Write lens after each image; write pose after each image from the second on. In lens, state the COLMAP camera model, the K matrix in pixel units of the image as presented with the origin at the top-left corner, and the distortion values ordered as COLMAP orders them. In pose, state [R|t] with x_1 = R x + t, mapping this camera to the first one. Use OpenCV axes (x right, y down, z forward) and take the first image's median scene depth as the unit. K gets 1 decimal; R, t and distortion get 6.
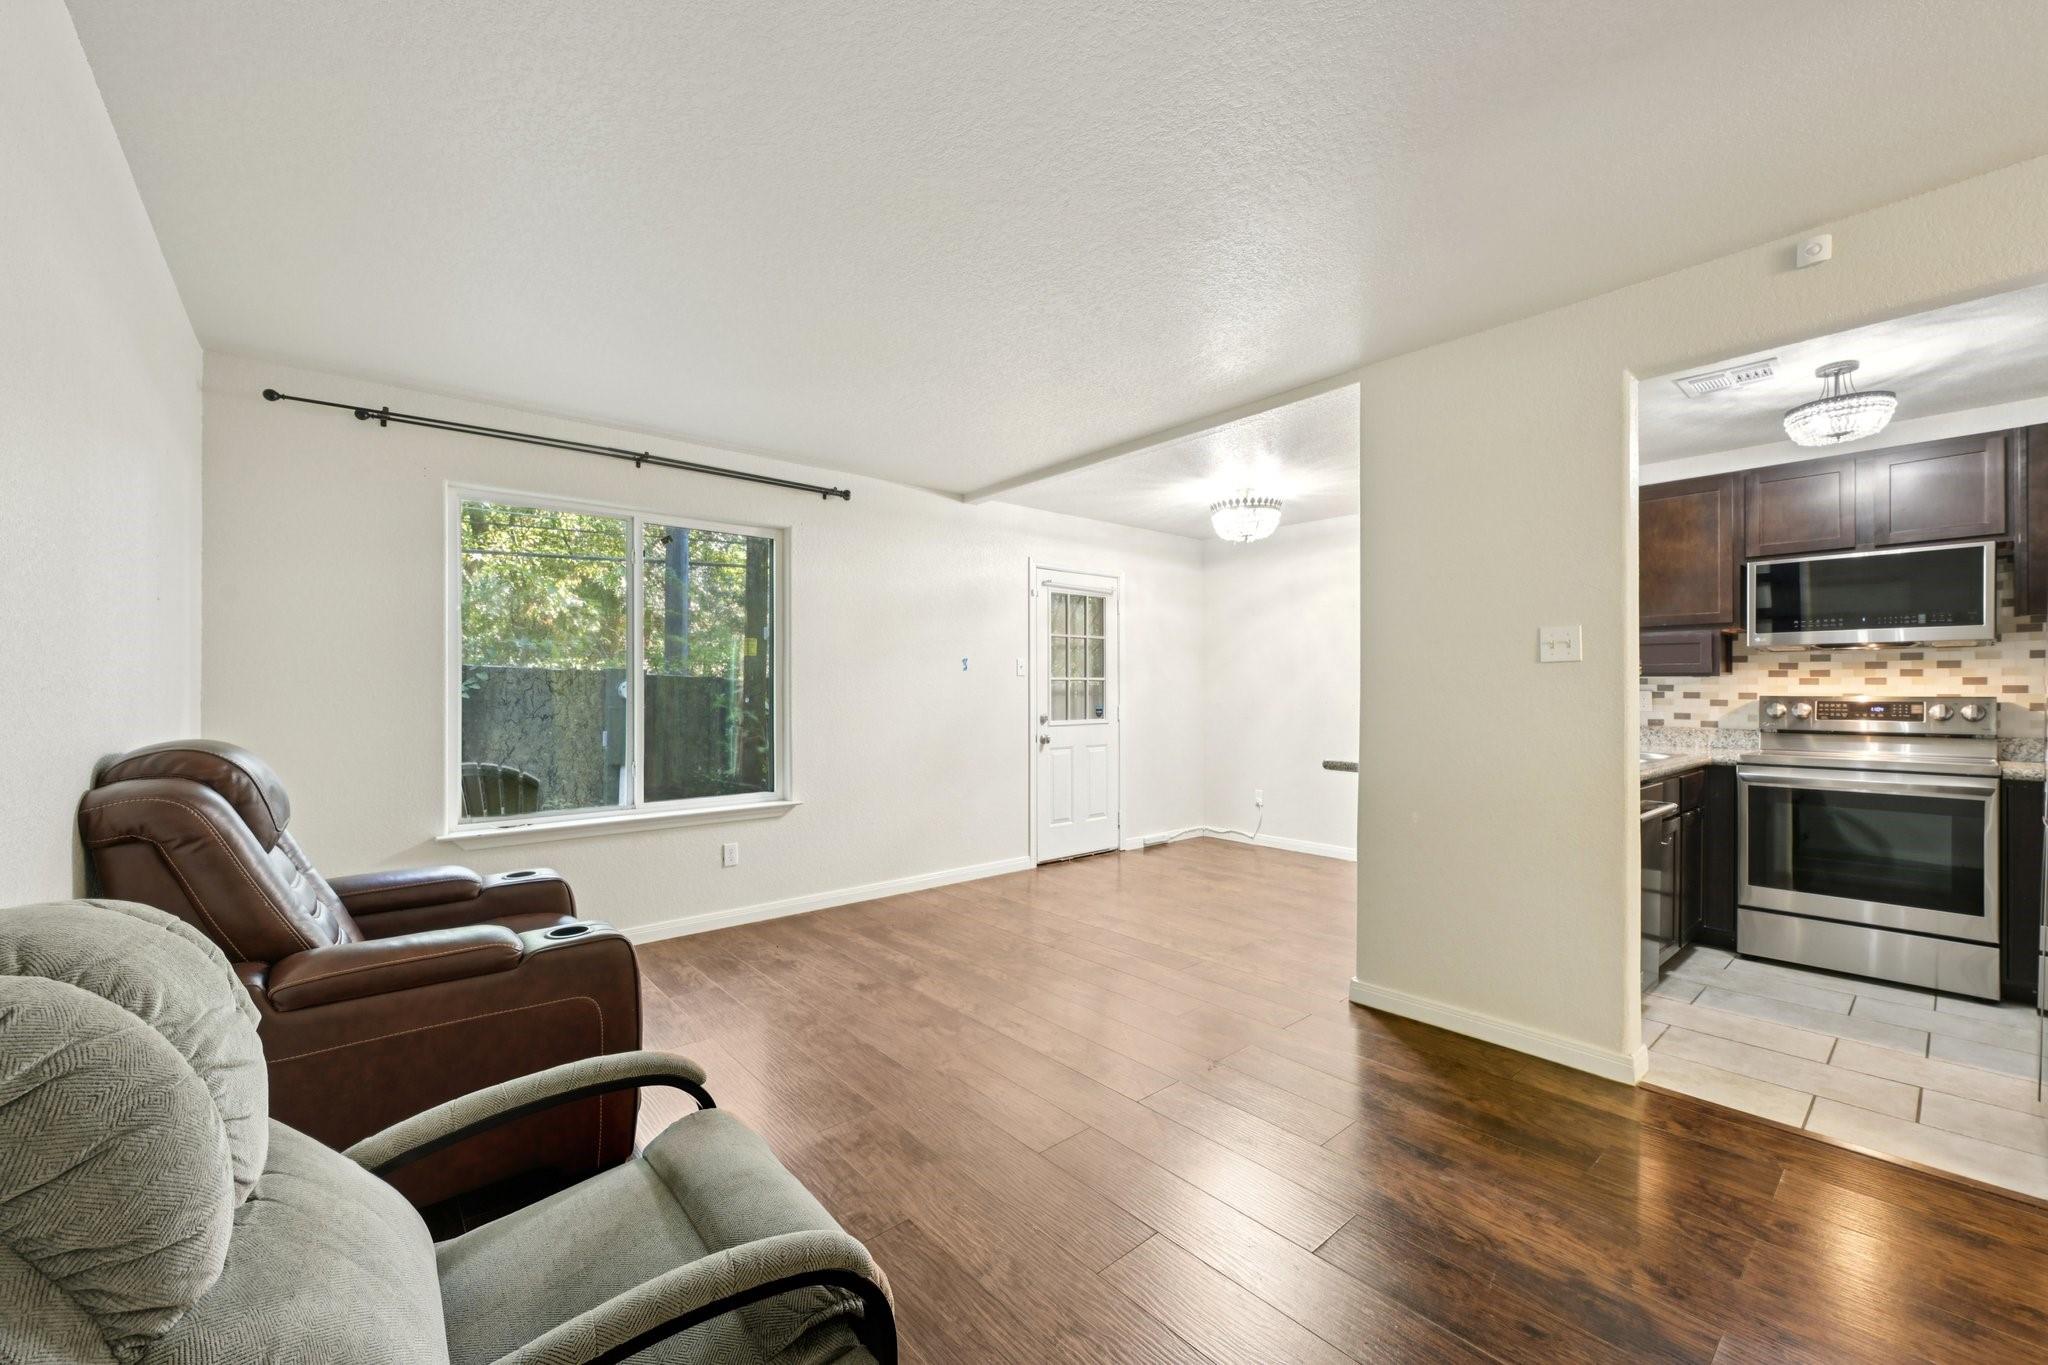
lens RADIAL K [[813.9, 0, 1032.2], [0, 813.9, 692.2], [0, 0, 1]] dist [0.003387, 0.000528]
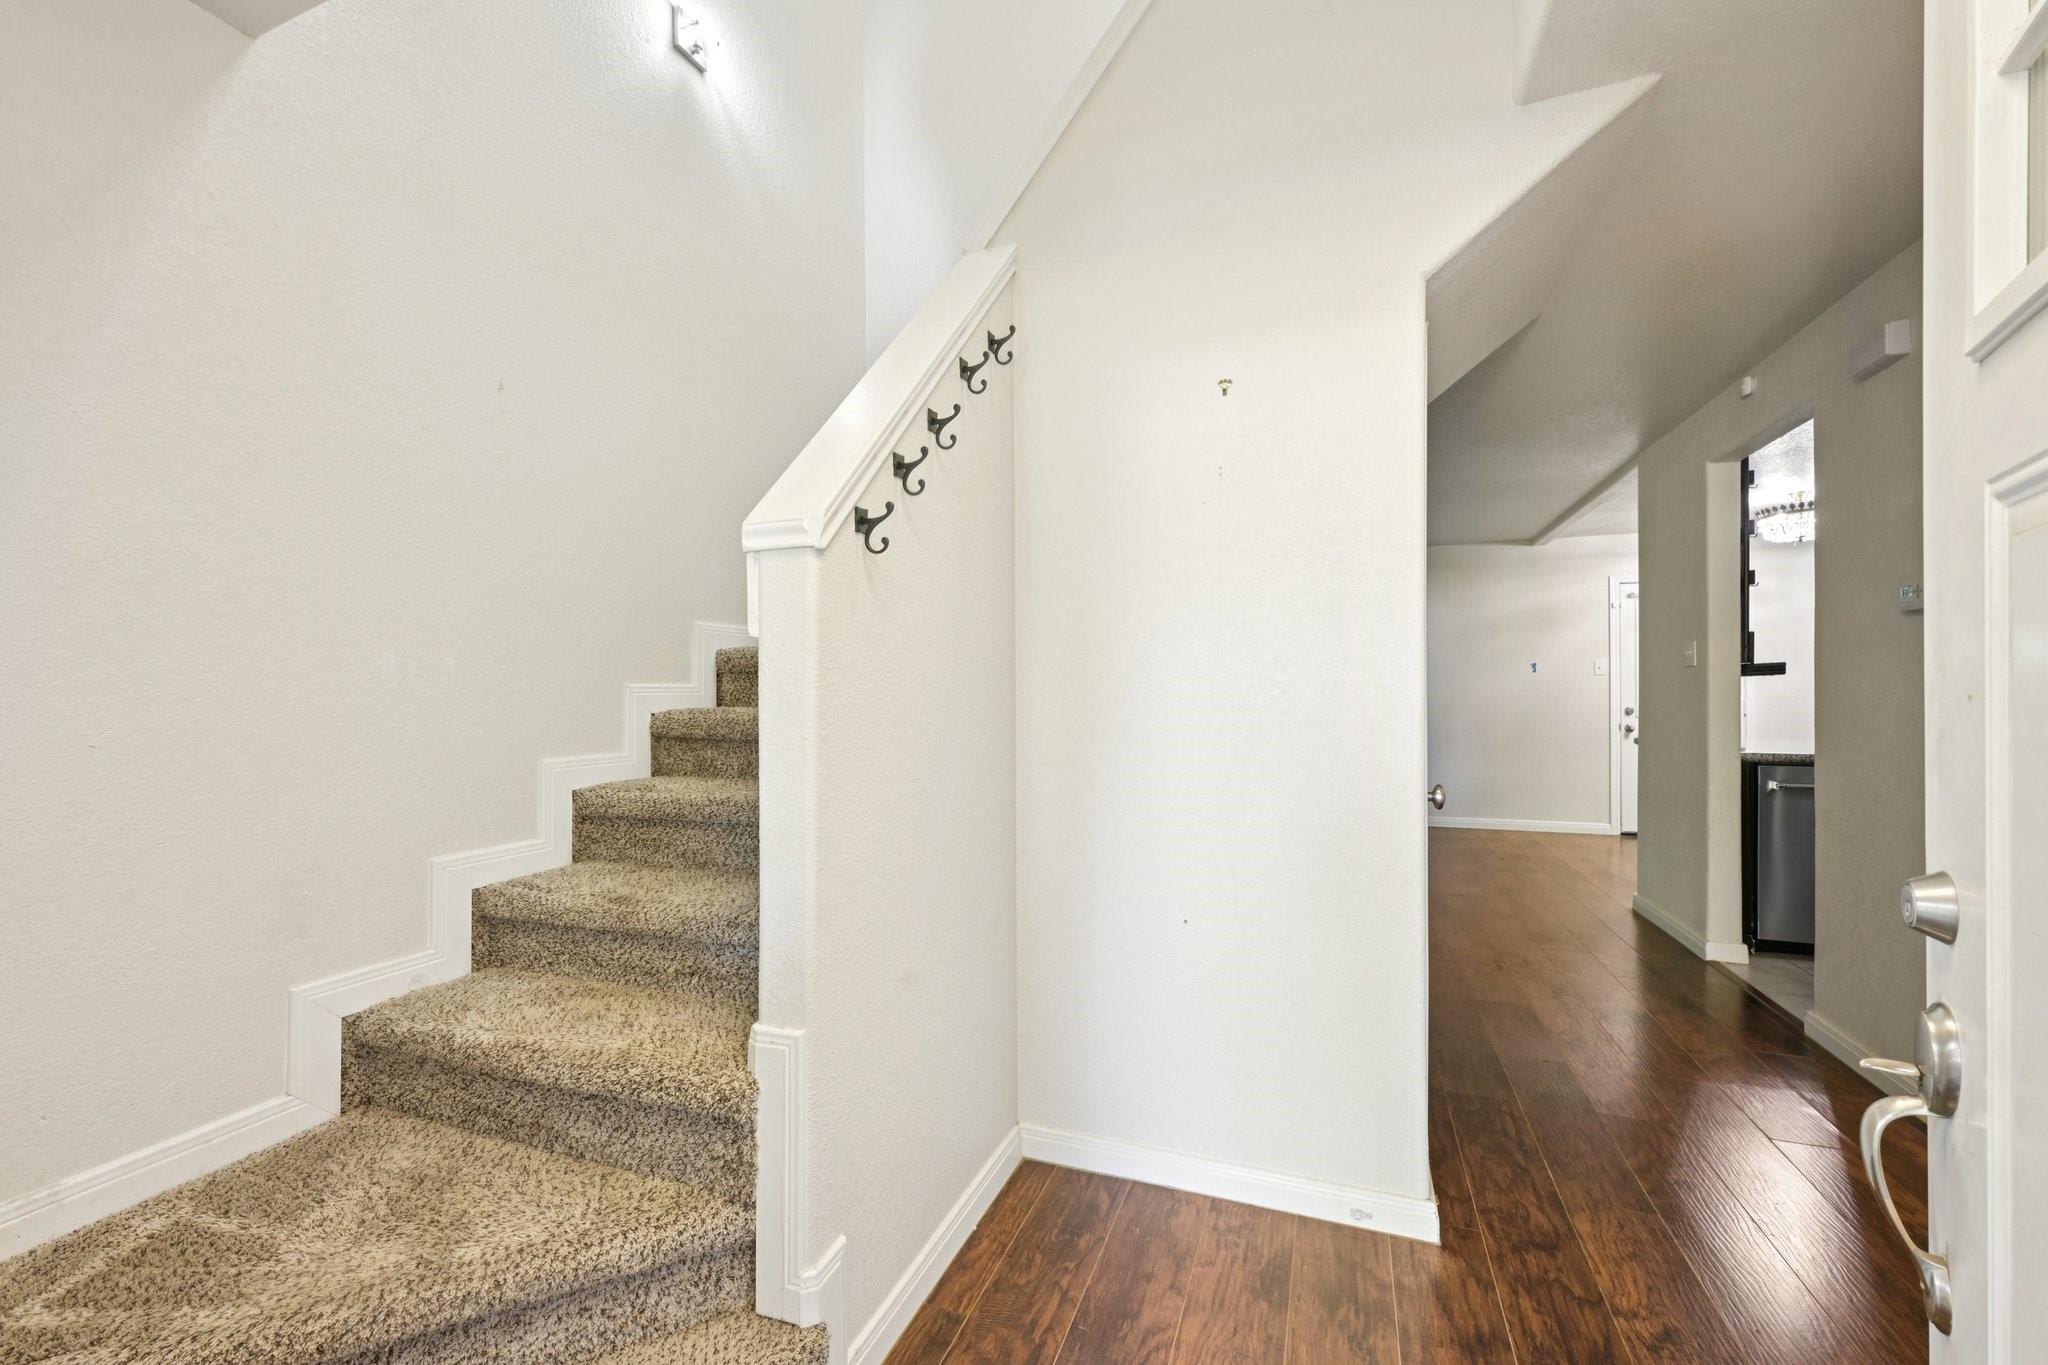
lens RADIAL K [[813.9, 0, 1022.1], [0, 813.9, 686.8], [0, 0, 1]] dist [0.003387, 0.000528]
pose [[0.462072, -0.000932, -0.886842, 1.769763], [-0.008056, 0.999954, -0.005249, 0.027947], [0.886806, 0.009570, 0.462043, -0.870404]]
